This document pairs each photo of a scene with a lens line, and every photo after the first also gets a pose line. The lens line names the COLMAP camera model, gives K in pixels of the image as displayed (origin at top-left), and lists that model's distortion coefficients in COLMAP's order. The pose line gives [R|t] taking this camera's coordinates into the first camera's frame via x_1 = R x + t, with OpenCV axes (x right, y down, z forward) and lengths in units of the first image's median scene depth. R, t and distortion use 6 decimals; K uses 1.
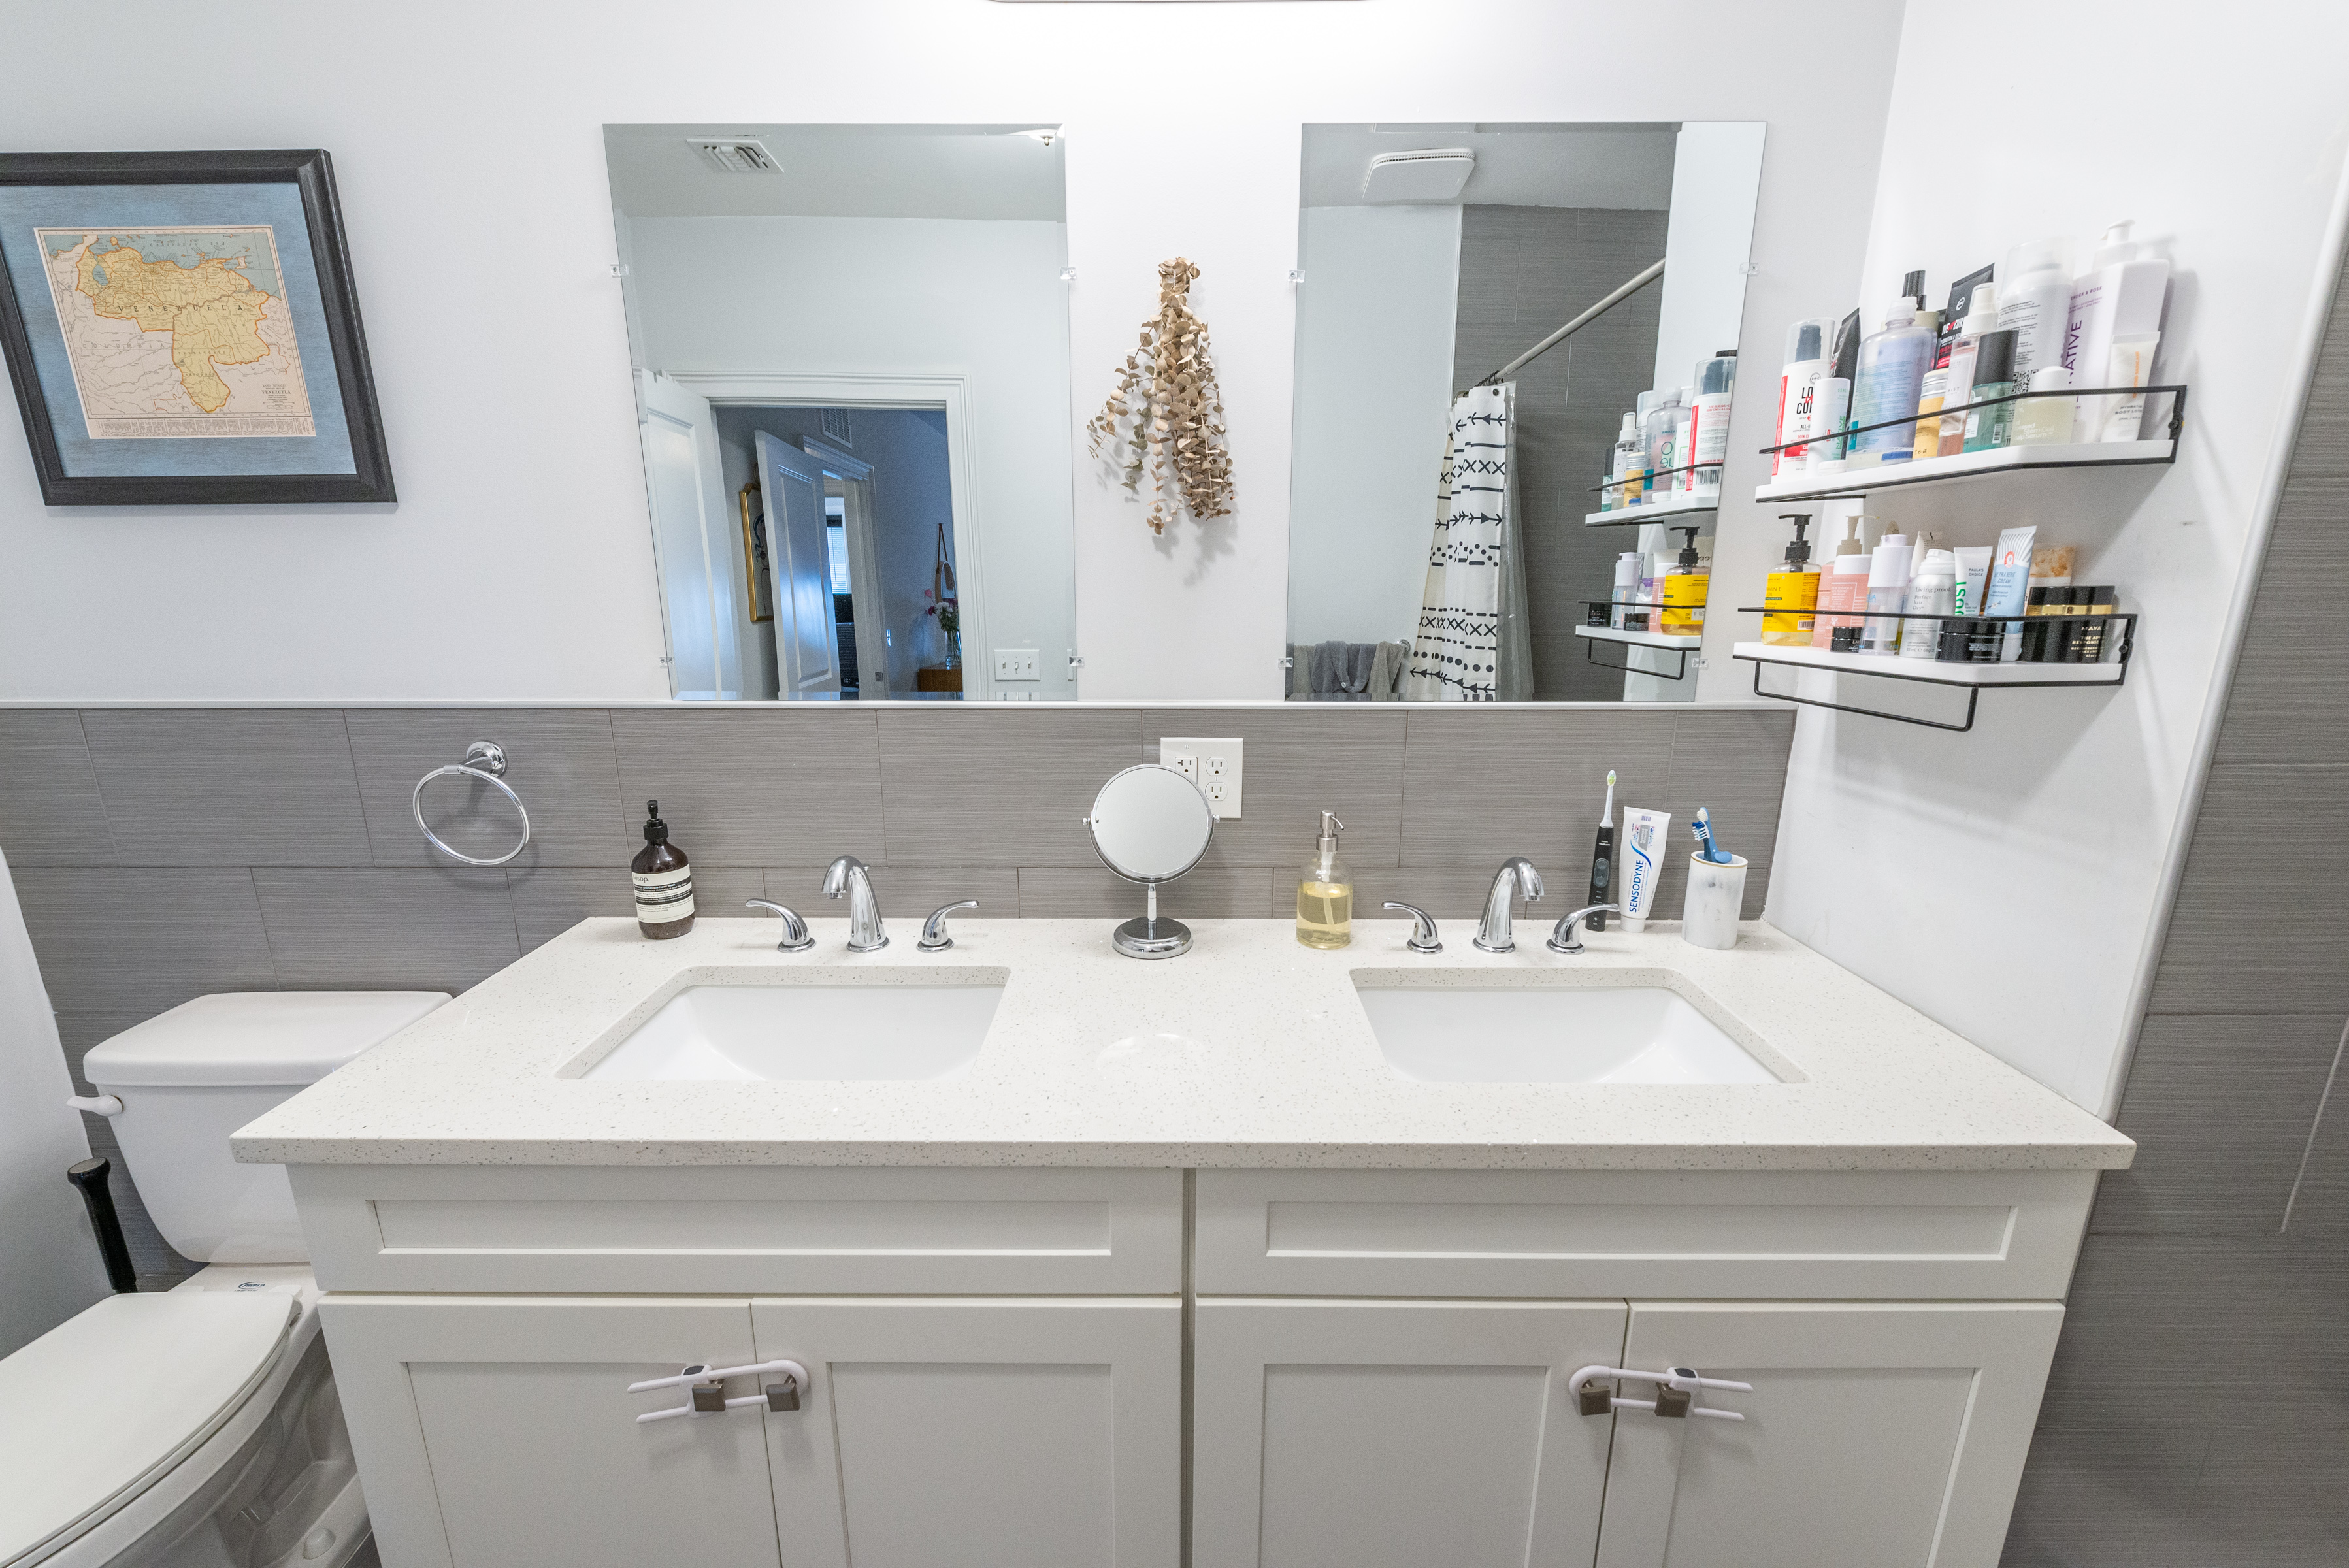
lens RADIAL K [[945.2, 0, 1170.4], [0, 945.2, 792.3], [0, 0, 1]] dist [0.001962, 0.000264]
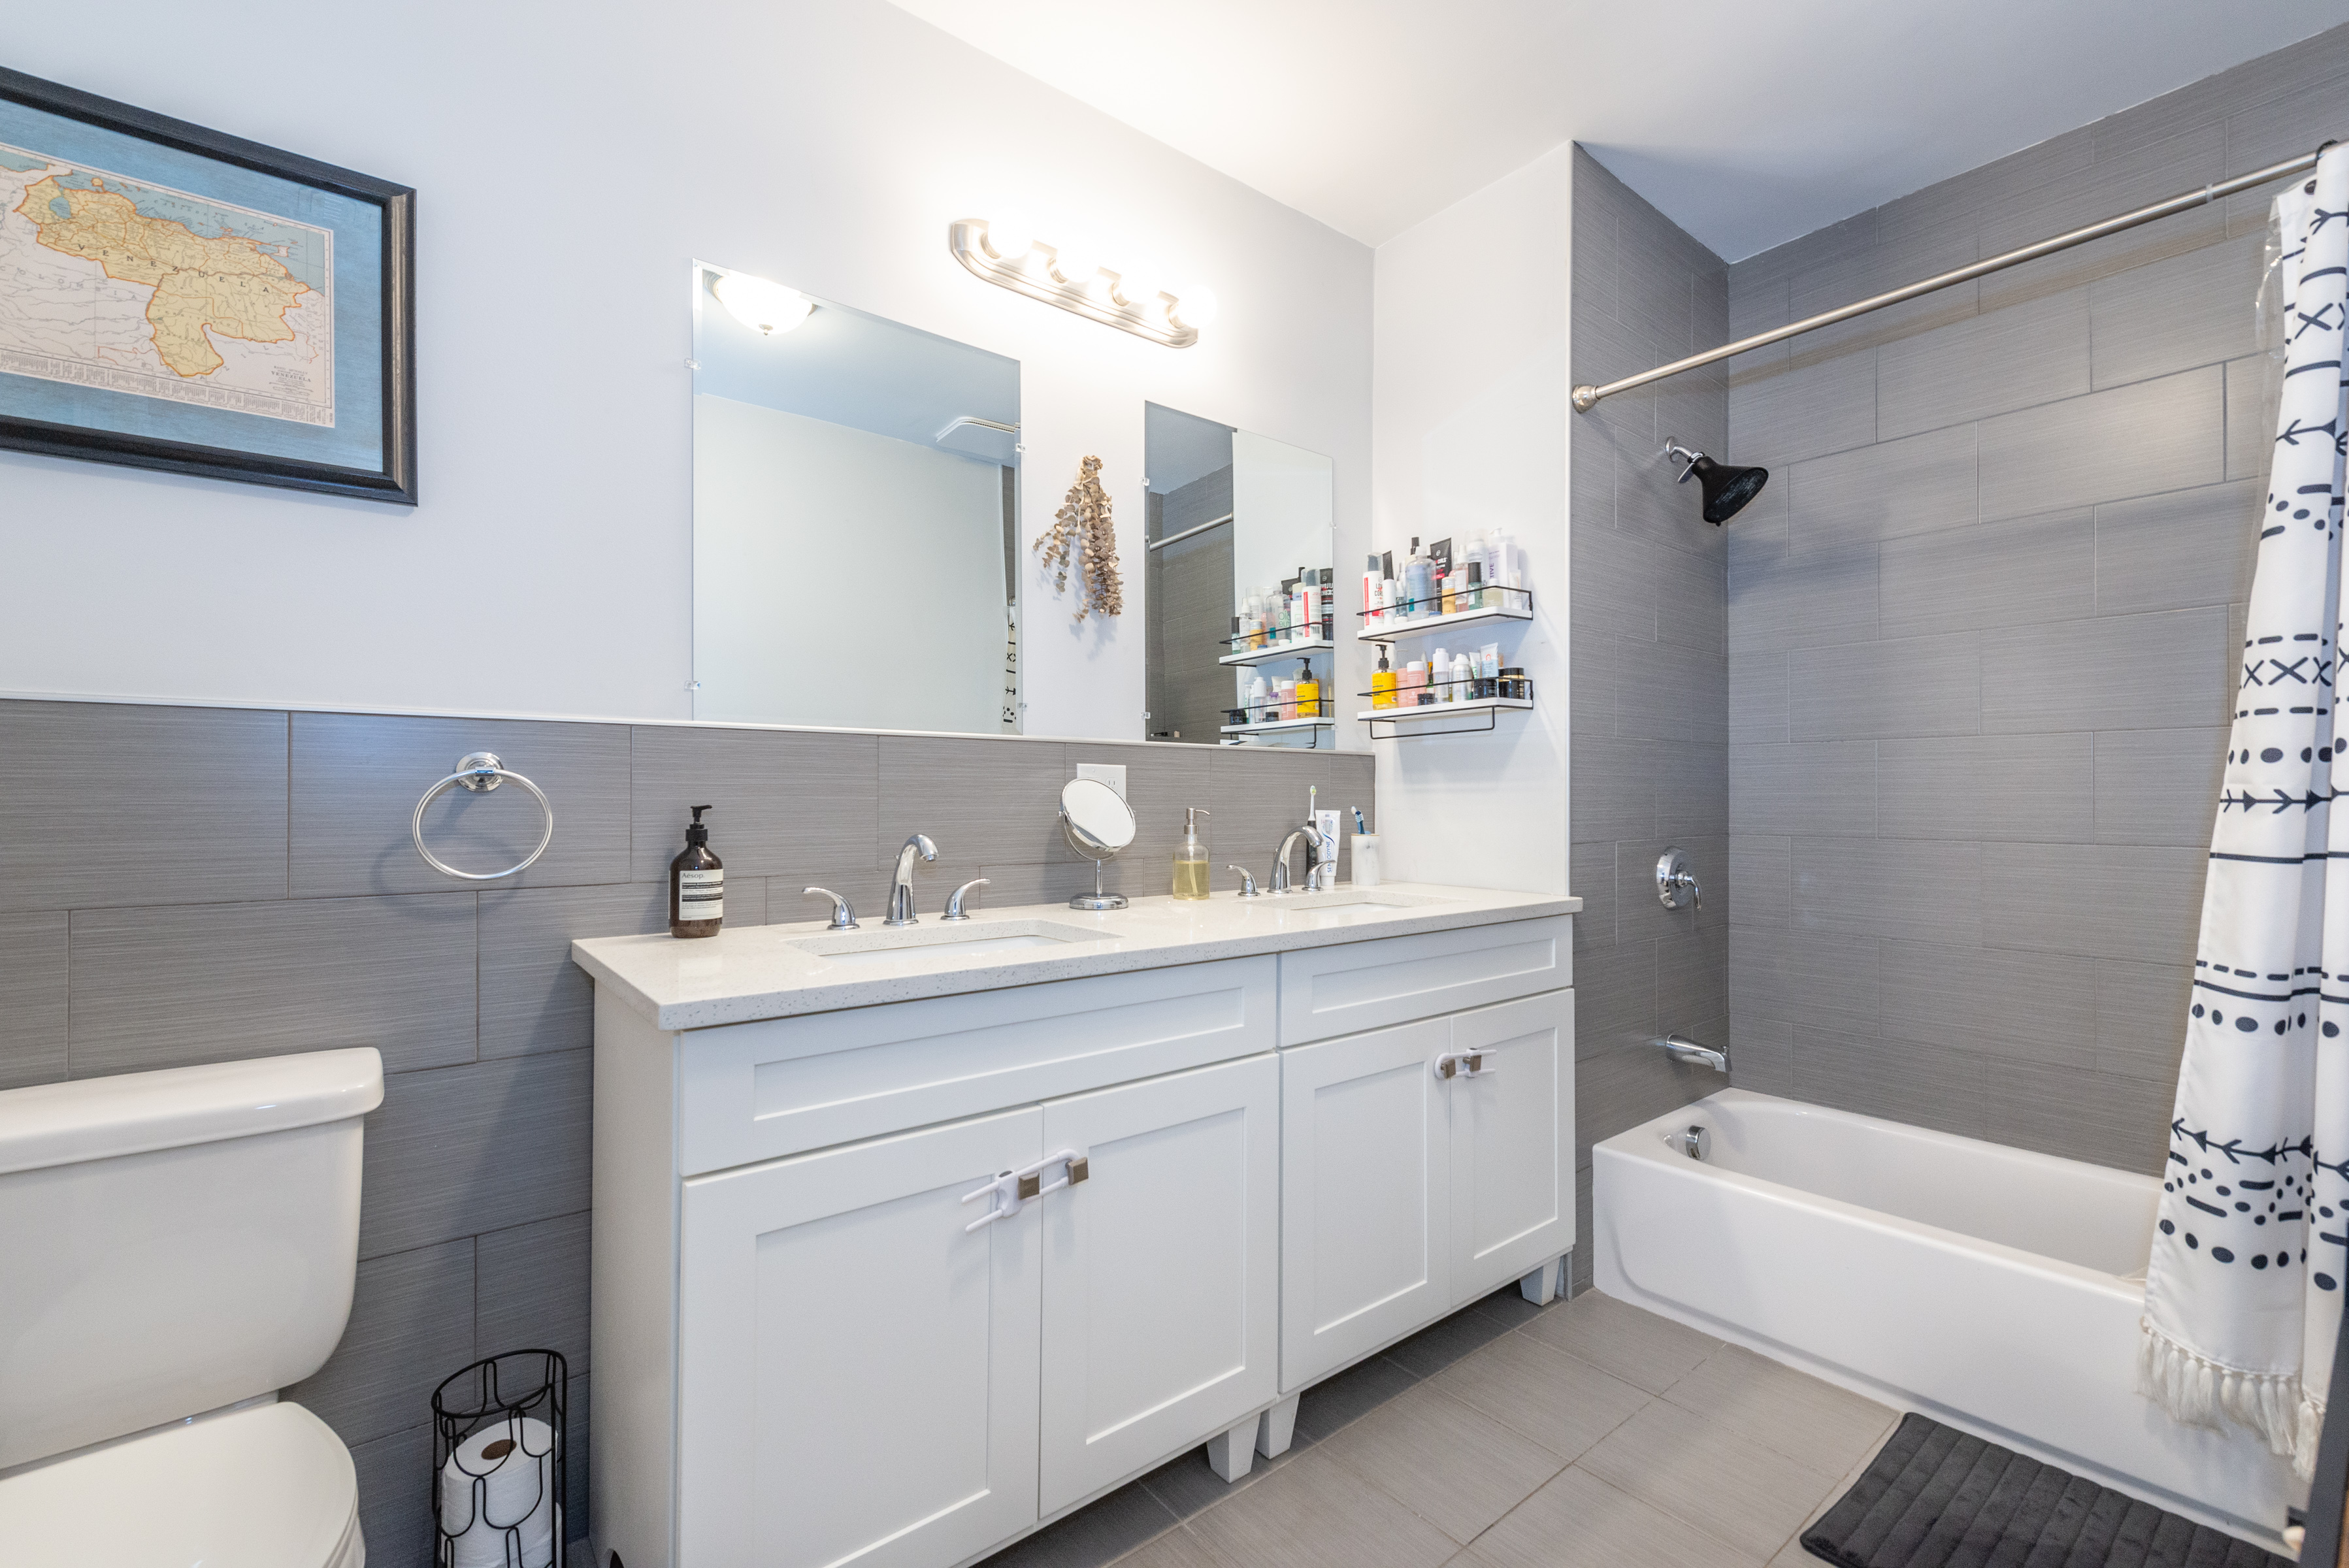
lens RADIAL K [[1009.9, 0, 1155.4], [0, 1009.9, 796.0], [0, 0, 1]] dist [0.002052, 0.000602]
pose [[0.781614, 0.007406, 0.623718, -0.916127], [0.143029, 0.971159, -0.190769, 0.312505], [-0.607142, 0.238317, 0.758013, -0.203213]]
